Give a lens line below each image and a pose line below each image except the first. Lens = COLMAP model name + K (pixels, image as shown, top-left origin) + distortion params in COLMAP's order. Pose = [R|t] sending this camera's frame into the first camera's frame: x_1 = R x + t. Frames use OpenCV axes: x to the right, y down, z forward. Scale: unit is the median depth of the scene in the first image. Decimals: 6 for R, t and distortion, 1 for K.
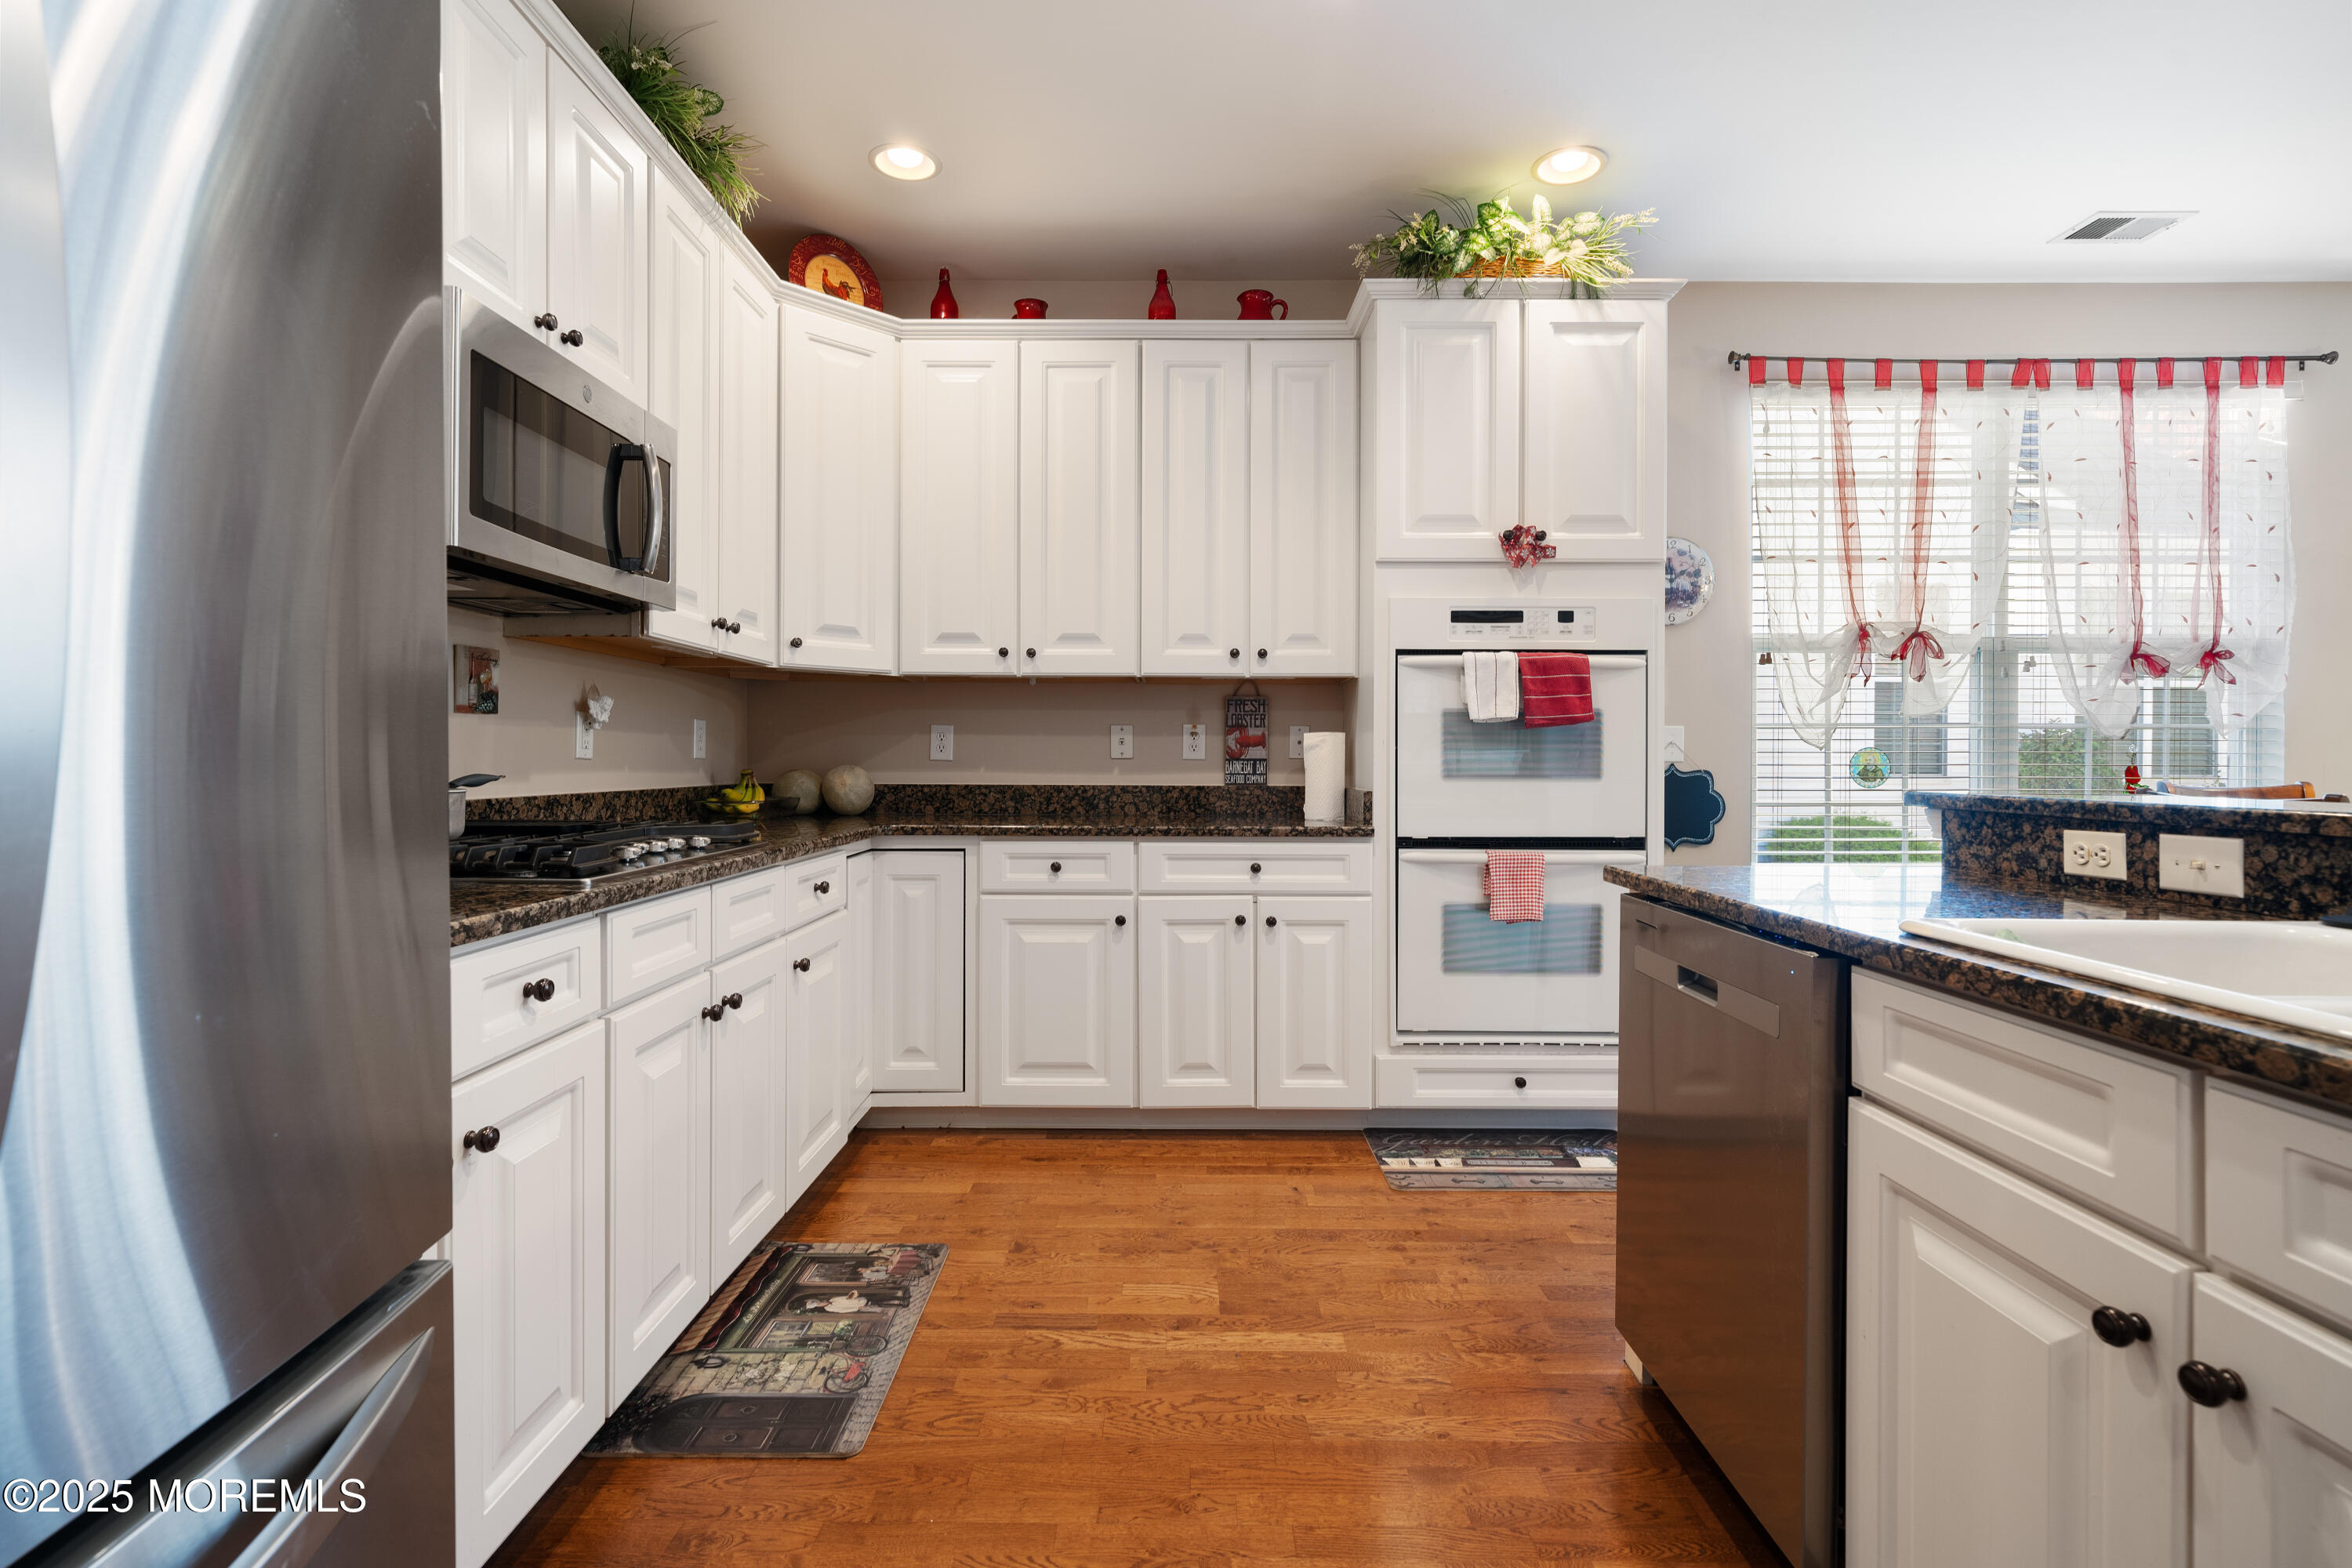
lens RADIAL K [[1112.3, 0, 1165.3], [0, 1112.3, 764.6], [0, 0, 1]] dist [0.000240, 0.000536]
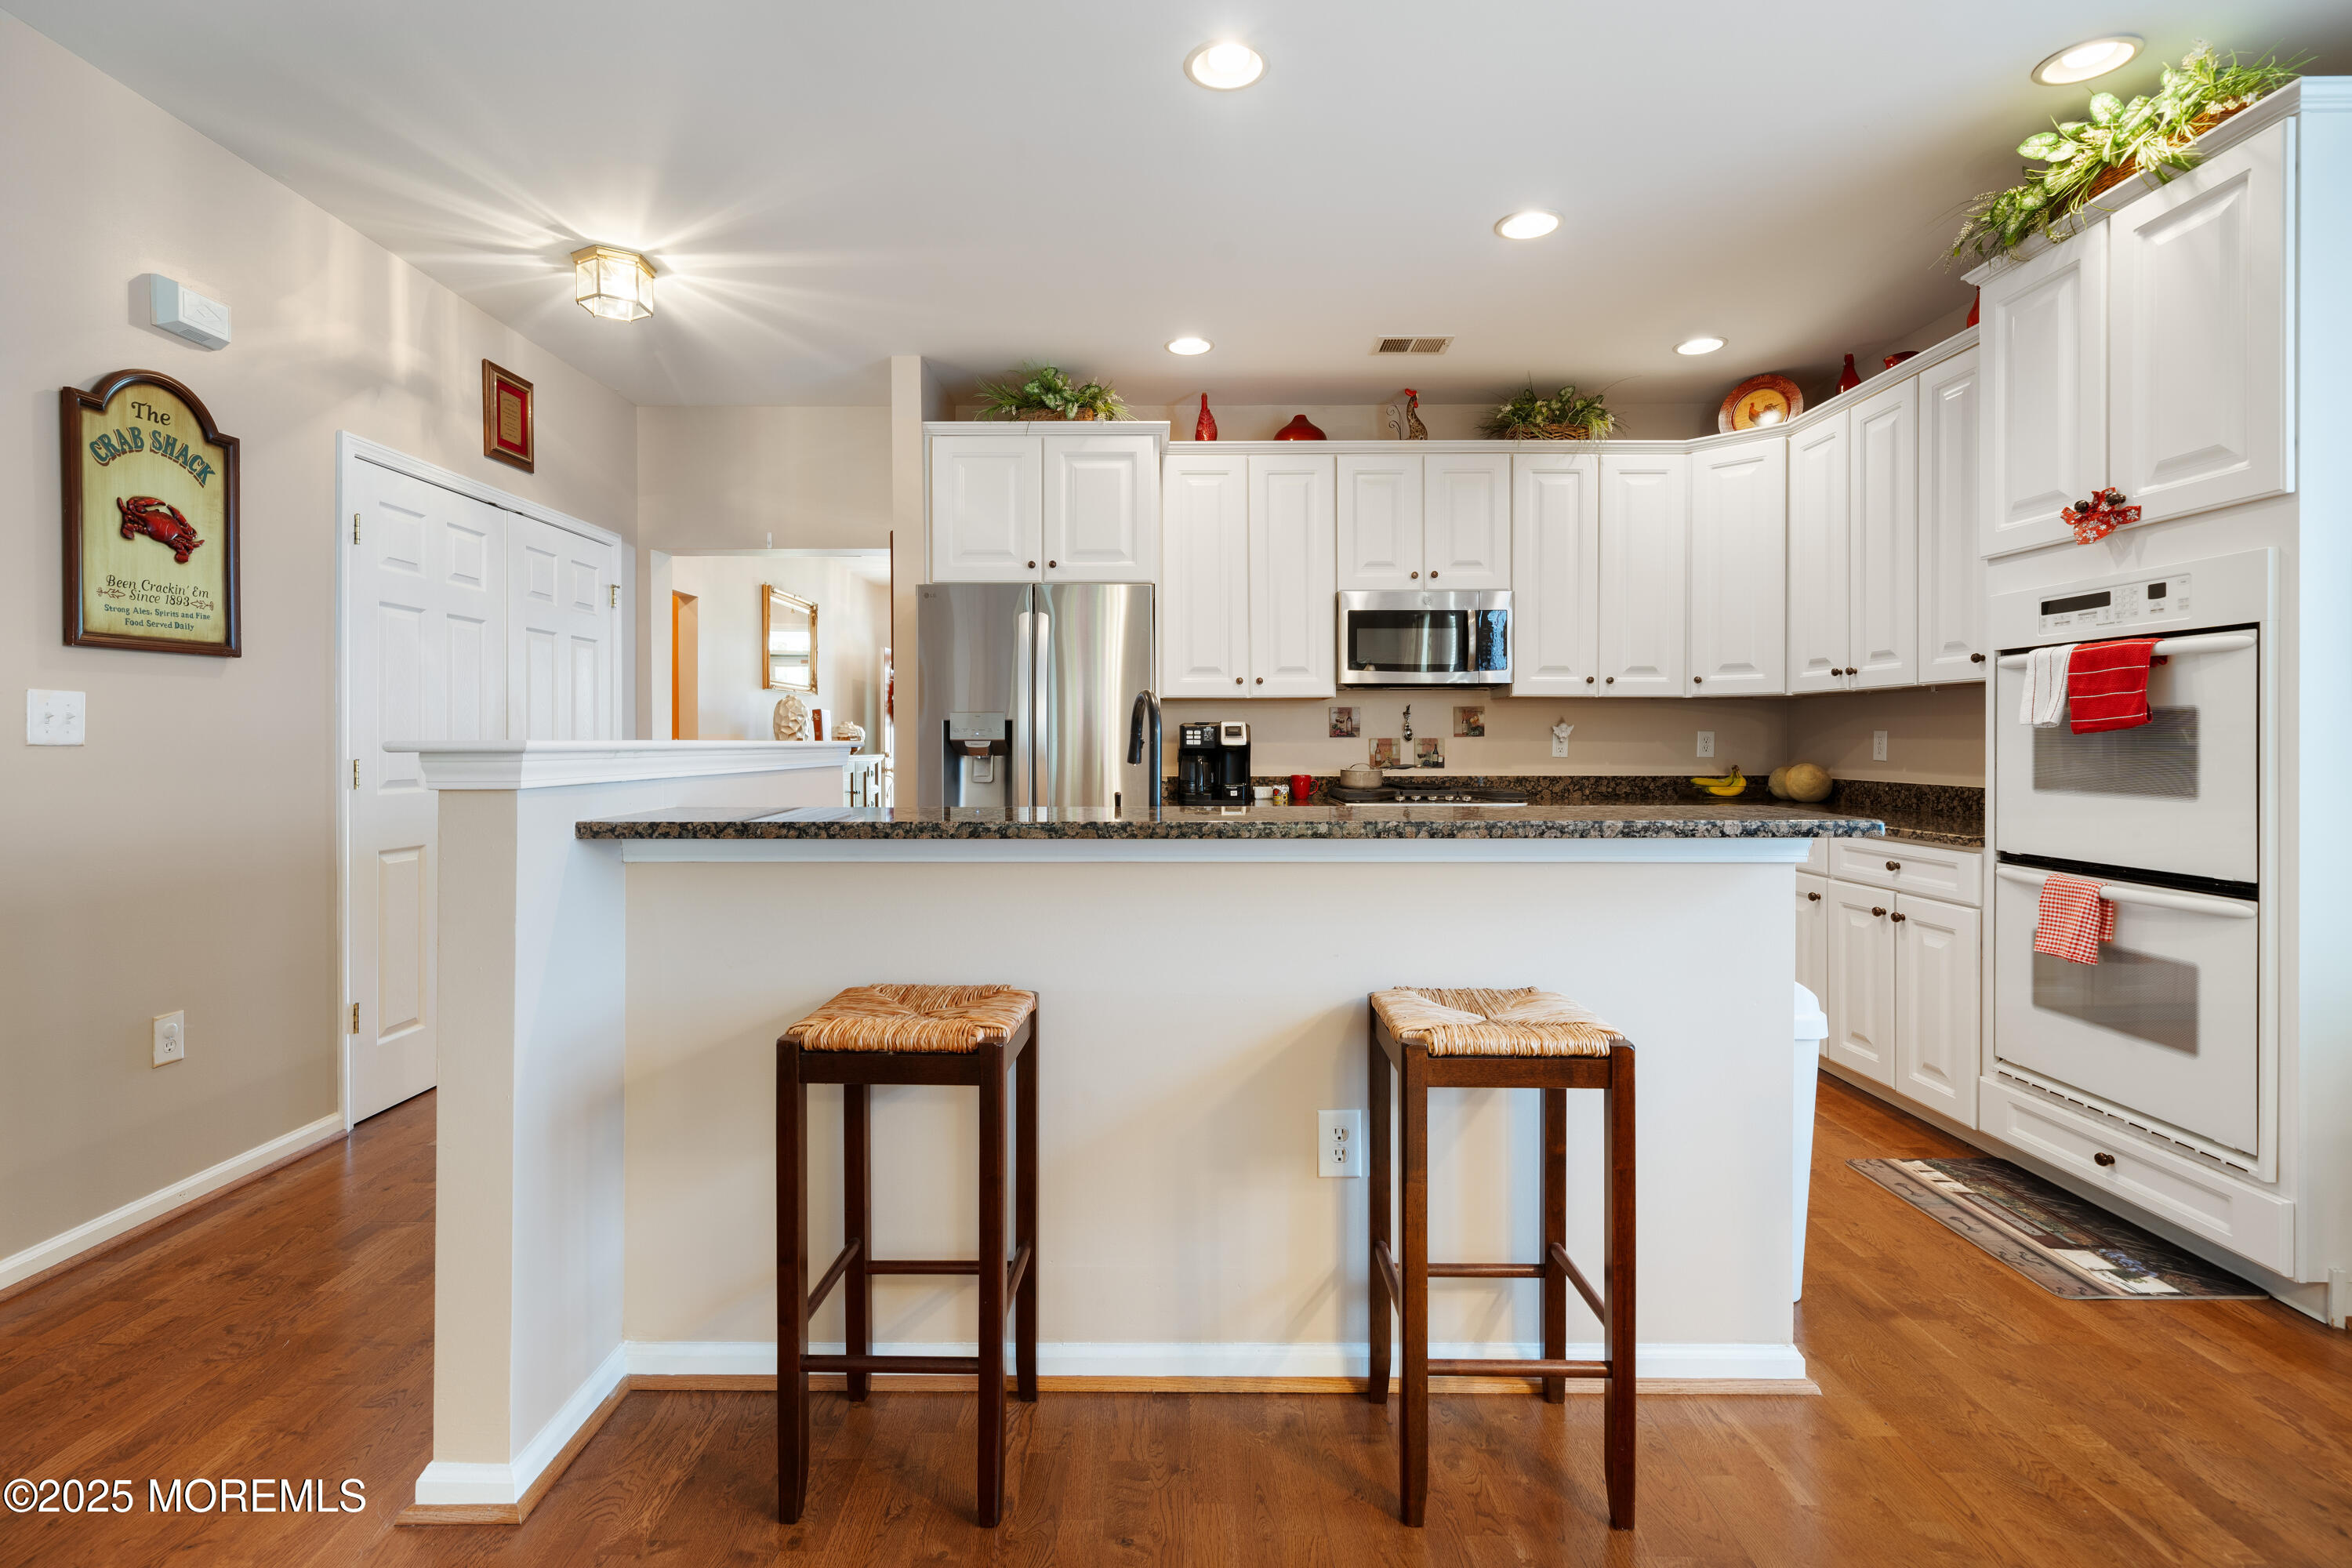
lens RADIAL K [[1080.7, 0, 1165.8], [0, 1080.7, 742.2], [0, 0, 1]] dist [0.001879, 0.000008]
pose [[0.001602, -0.002357, -0.999996, 1.234949], [-0.004652, 0.999986, -0.002364, -0.022642], [0.999988, 0.004656, 0.001591, 0.325261]]
